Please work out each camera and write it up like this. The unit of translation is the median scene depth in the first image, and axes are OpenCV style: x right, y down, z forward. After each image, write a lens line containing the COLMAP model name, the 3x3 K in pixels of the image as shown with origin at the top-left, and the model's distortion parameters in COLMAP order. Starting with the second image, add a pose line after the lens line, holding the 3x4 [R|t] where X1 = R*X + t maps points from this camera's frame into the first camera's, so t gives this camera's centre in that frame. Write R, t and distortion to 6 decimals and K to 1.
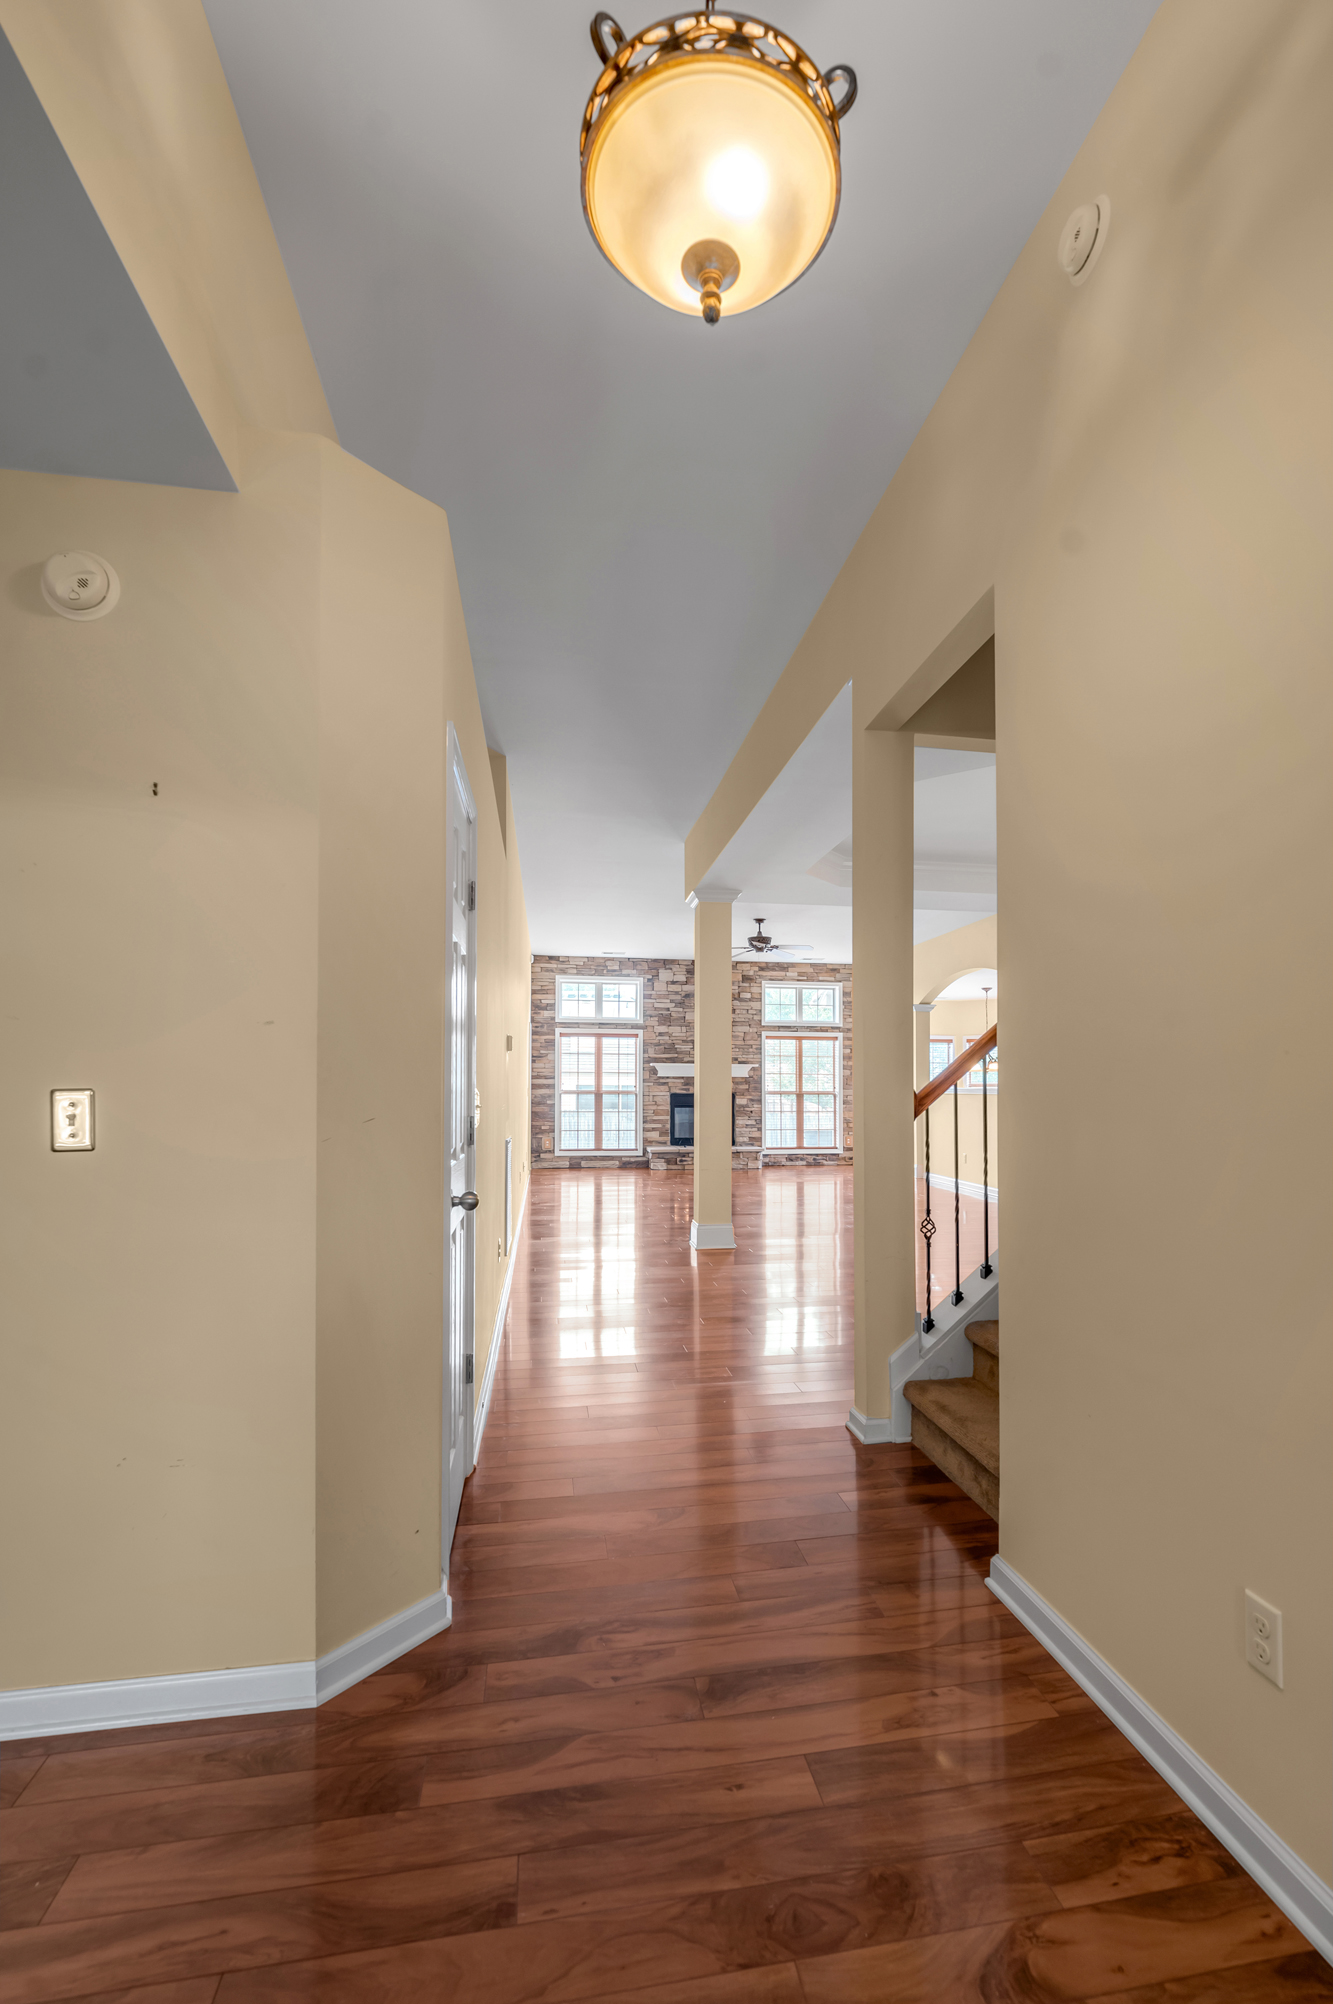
lens RADIAL K [[905.8, 0, 694.1], [0, 905.8, 1048.5], [0, 0, 1]] dist [0.004365, 0.000887]
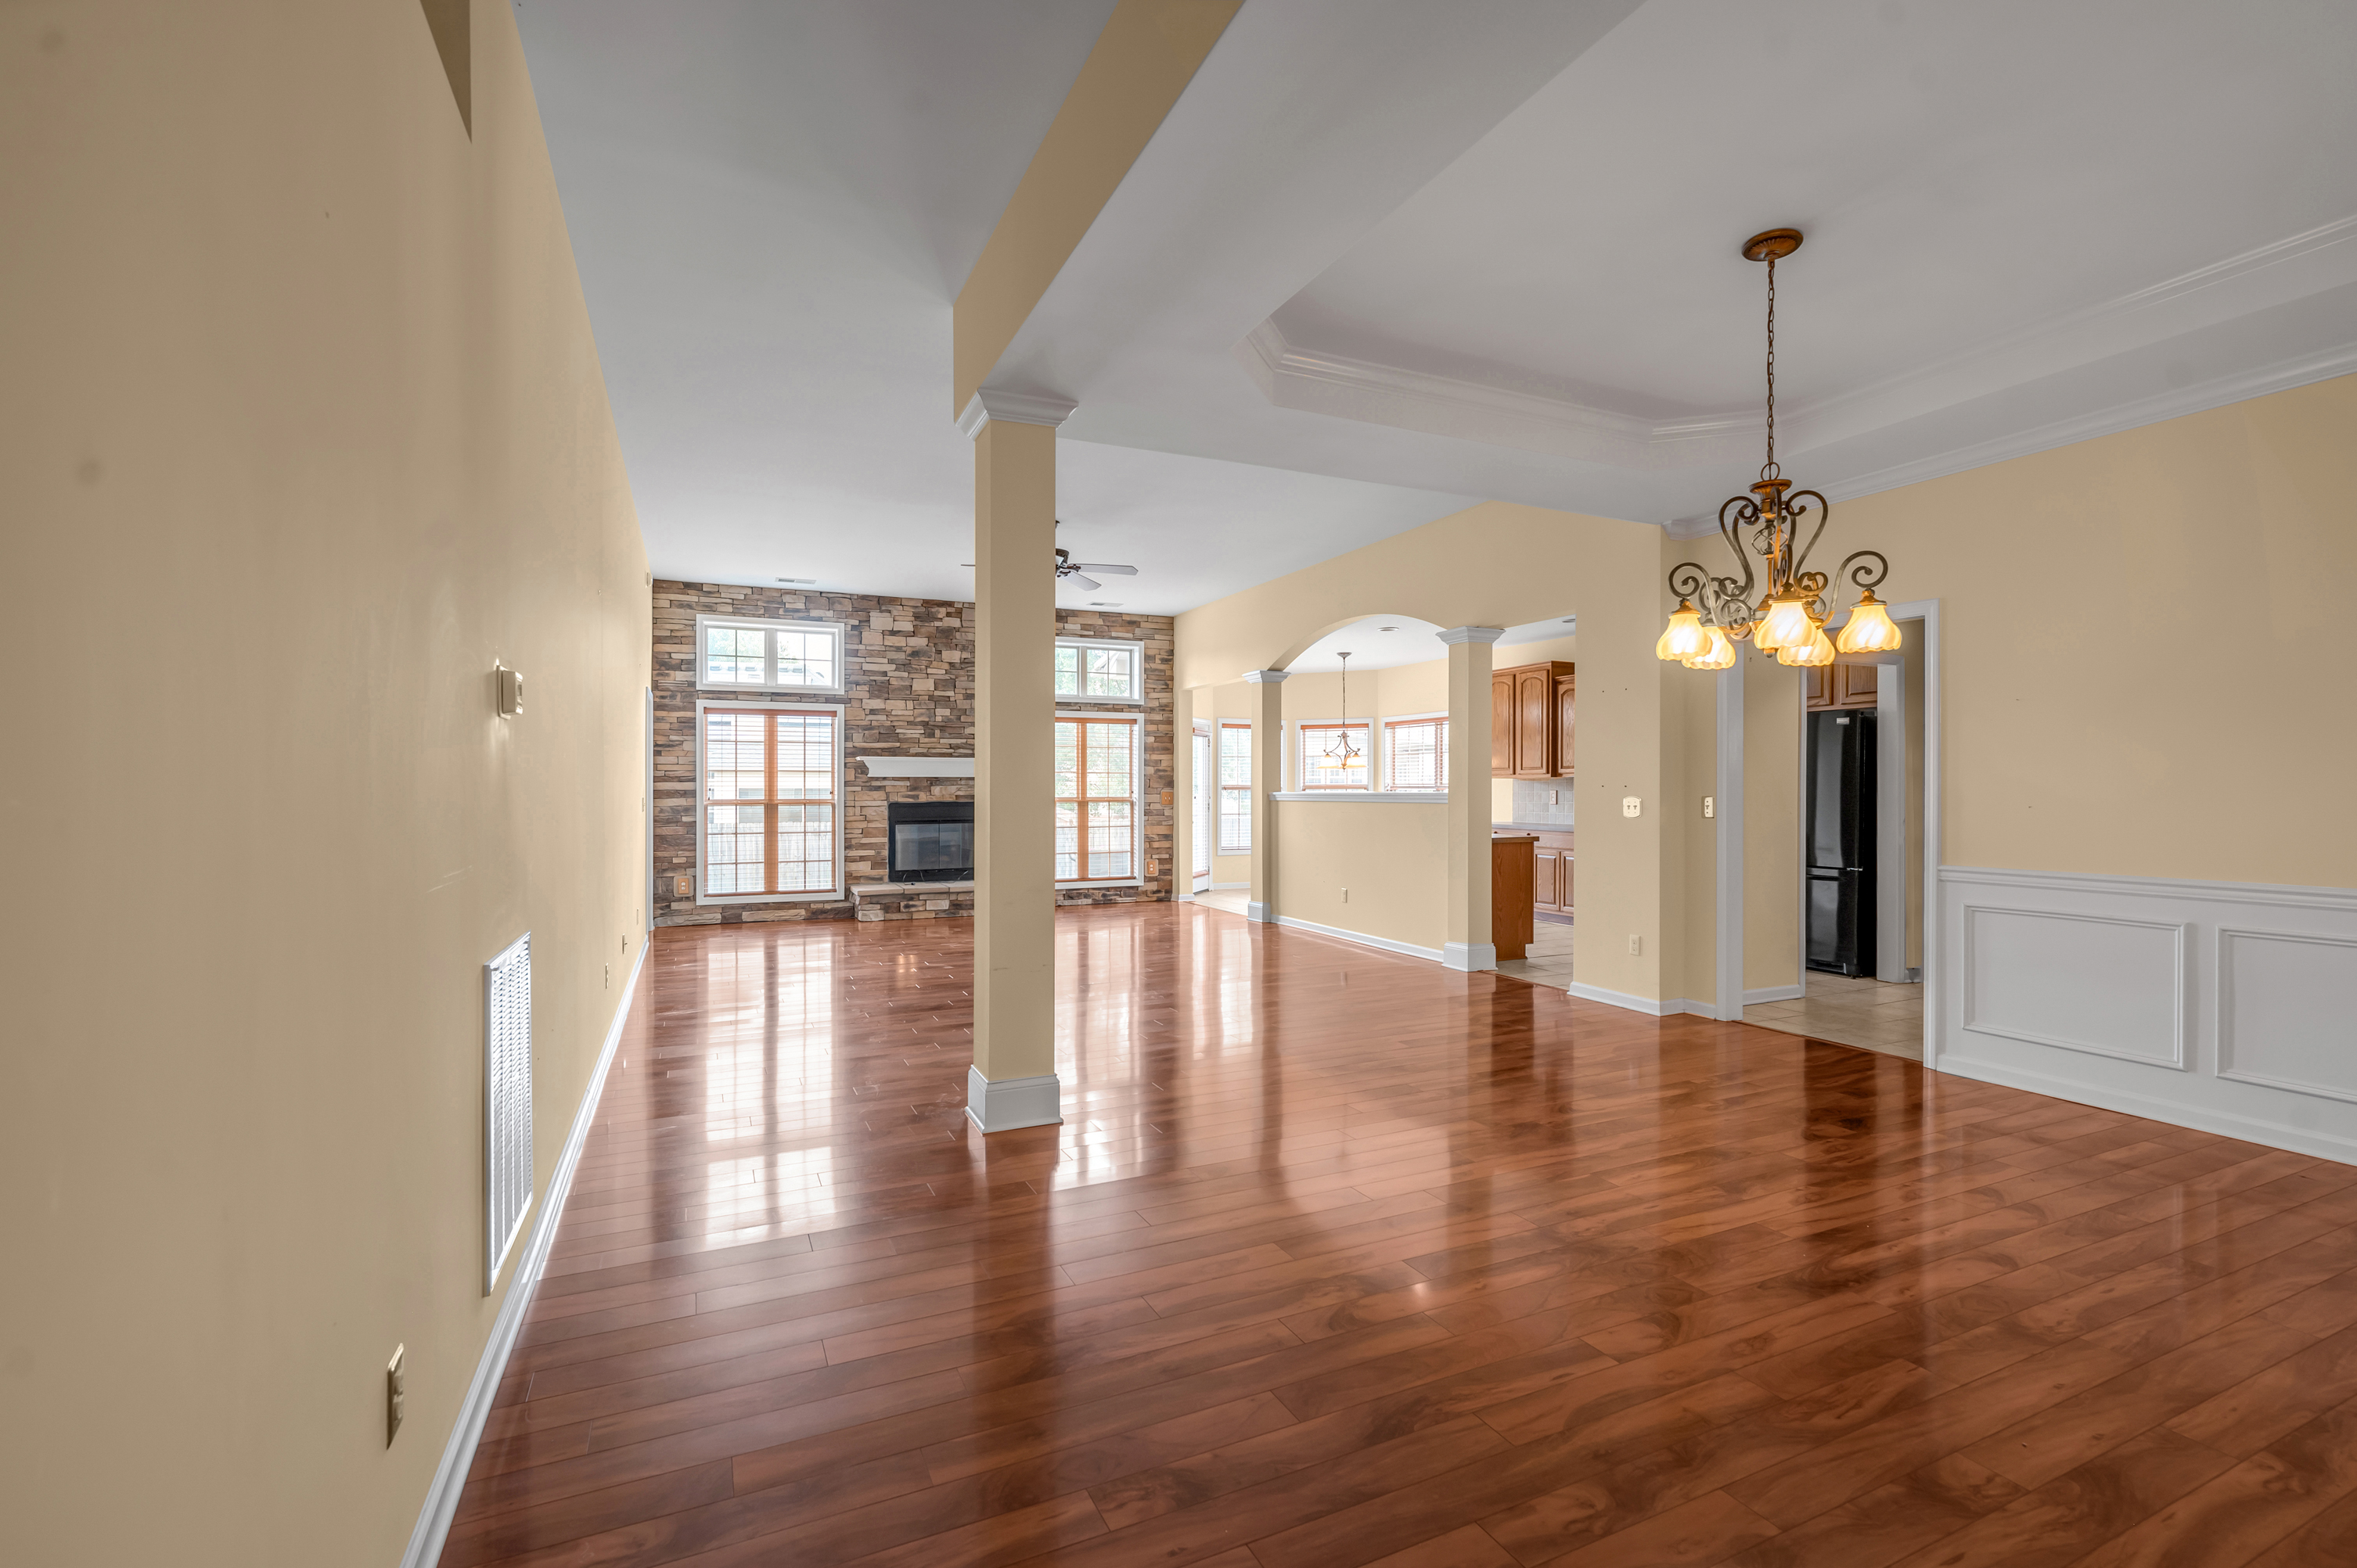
lens RADIAL K [[1065.3, 0, 1186.8], [0, 1065.3, 768.5], [0, 0, 1]] dist [0.004365, 0.000887]
pose [[0.964162, -0.000956, 0.265312, -0.022885], [-0.007509, 0.999495, 0.030888, -0.000472], [-0.265207, -0.031773, 0.963668, 0.204128]]
